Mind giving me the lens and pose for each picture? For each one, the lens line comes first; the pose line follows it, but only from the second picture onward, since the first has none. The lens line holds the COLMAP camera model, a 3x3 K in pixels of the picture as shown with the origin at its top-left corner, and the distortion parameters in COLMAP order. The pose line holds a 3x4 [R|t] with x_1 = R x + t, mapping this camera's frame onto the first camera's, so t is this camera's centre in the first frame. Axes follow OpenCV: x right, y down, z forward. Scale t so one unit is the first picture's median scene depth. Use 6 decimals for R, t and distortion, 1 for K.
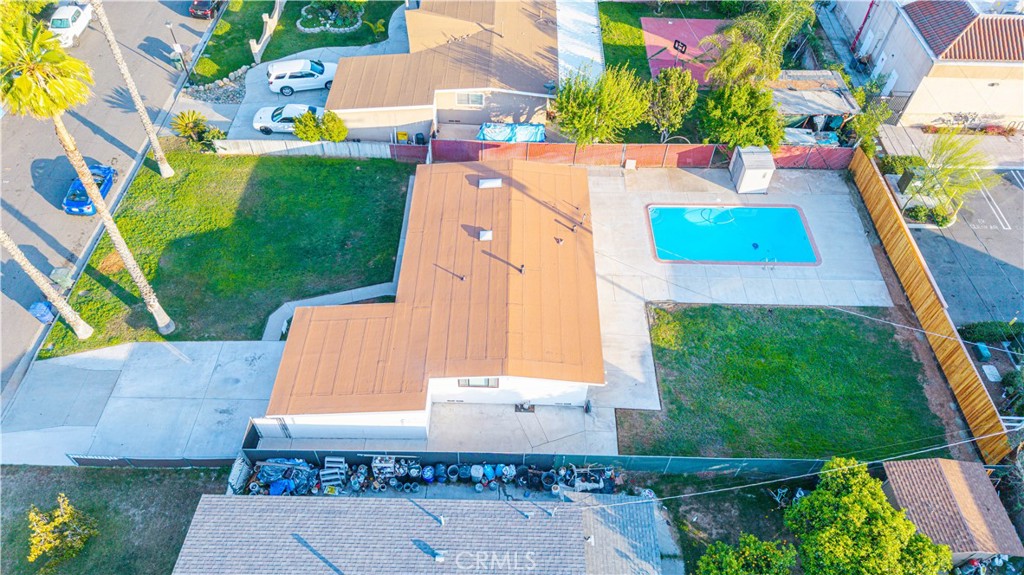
lens RADIAL K [[690.9, 0, 512.0], [0, 690.9, 287.5], [0, 0, 1]] dist [0.023695, -0.001674]
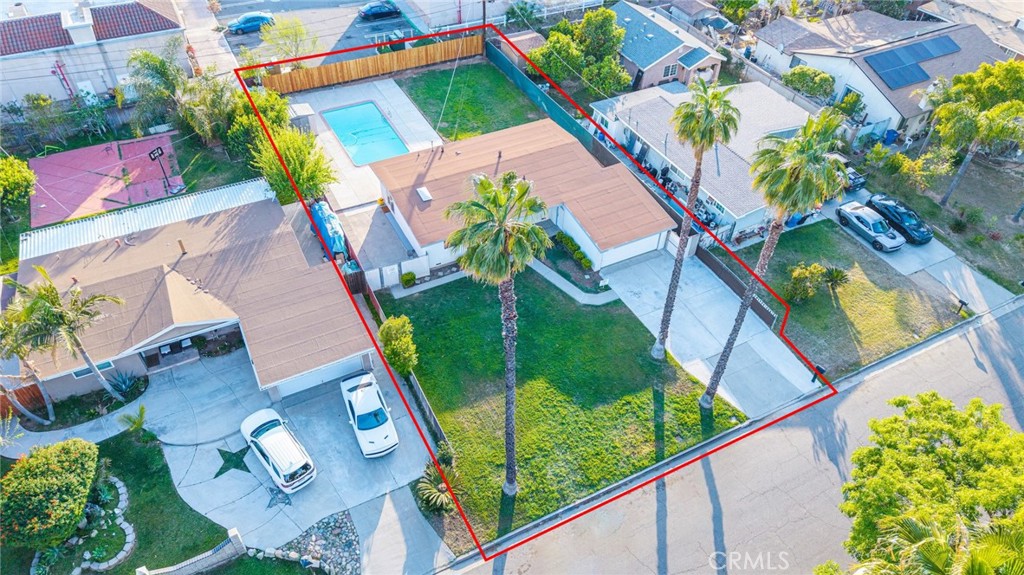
lens RADIAL K [[690.9, 0, 512.0], [0, 690.9, 287.5], [0, 0, 1]] dist [0.023695, -0.001674]
pose [[-0.472787, -0.636194, 0.609696, -0.929115], [0.648873, 0.216776, 0.729364, -0.882800], [-0.596185, 0.740449, 0.310321, 0.647693]]
